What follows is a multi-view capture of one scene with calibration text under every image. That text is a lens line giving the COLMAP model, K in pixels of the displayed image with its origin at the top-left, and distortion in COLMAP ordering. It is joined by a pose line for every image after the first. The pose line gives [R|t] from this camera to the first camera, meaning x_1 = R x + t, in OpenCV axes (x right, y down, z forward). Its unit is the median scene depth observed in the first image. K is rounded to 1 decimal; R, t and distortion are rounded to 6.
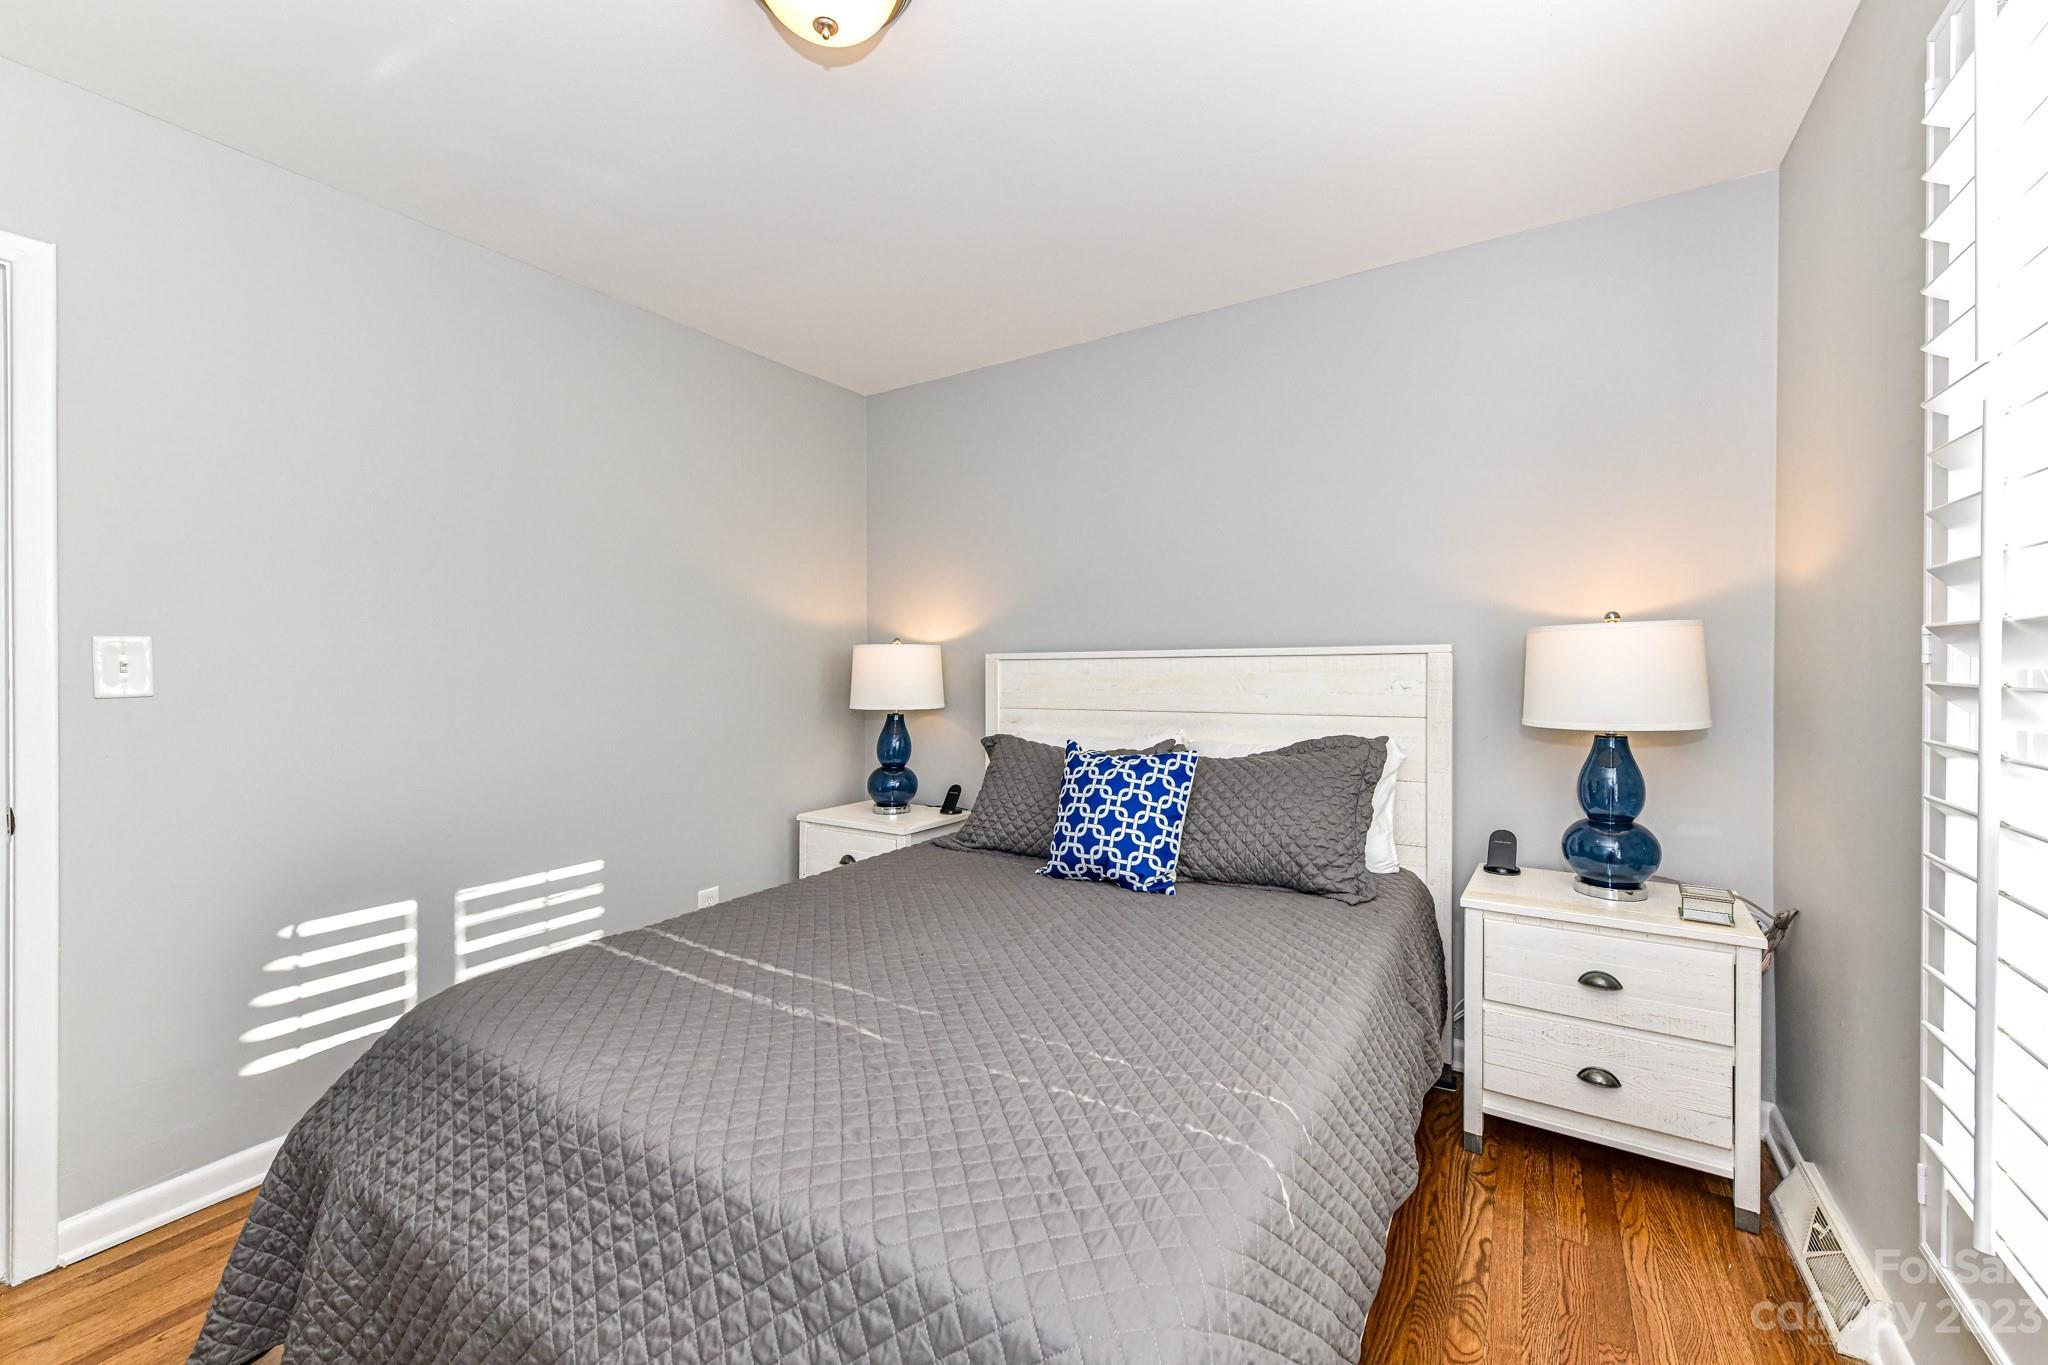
lens RADIAL K [[788.7, 0, 1048.2], [0, 788.7, 664.6], [0, 0, 1]] dist [-0.000012, -0.000080]
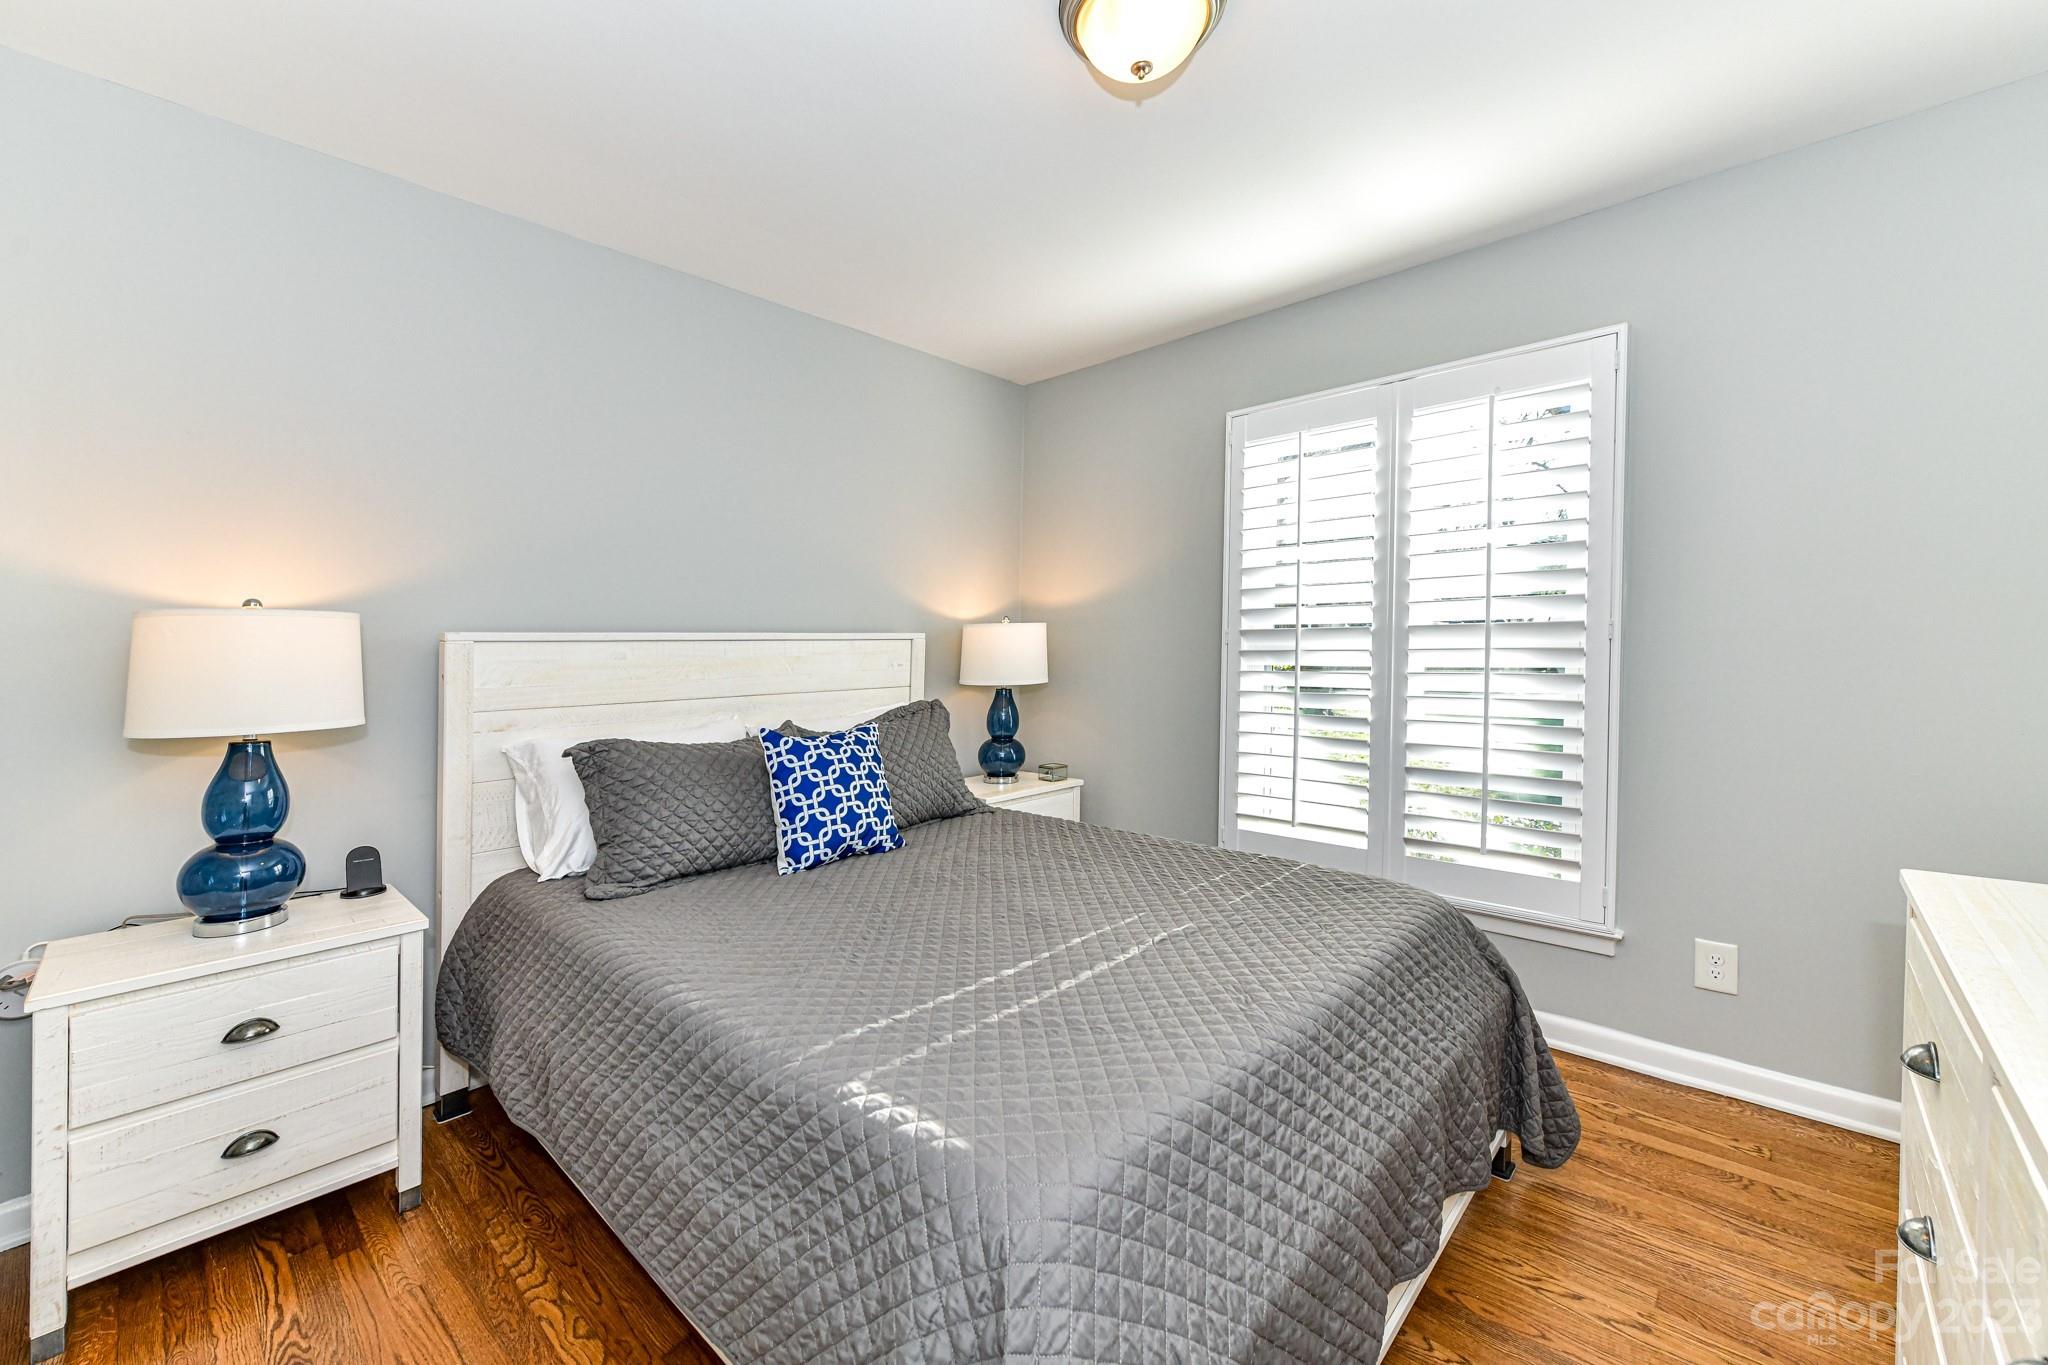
lens RADIAL K [[814.8, 0, 1030.9], [0, 814.8, 656.4], [0, 0, 1]] dist [-0.000032, -0.000556]
pose [[0.181774, -0.002077, 0.983338, -0.814847], [0.005181, 0.999986, 0.001154, 0.011496], [-0.983327, 0.004885, 0.181783, 0.497756]]
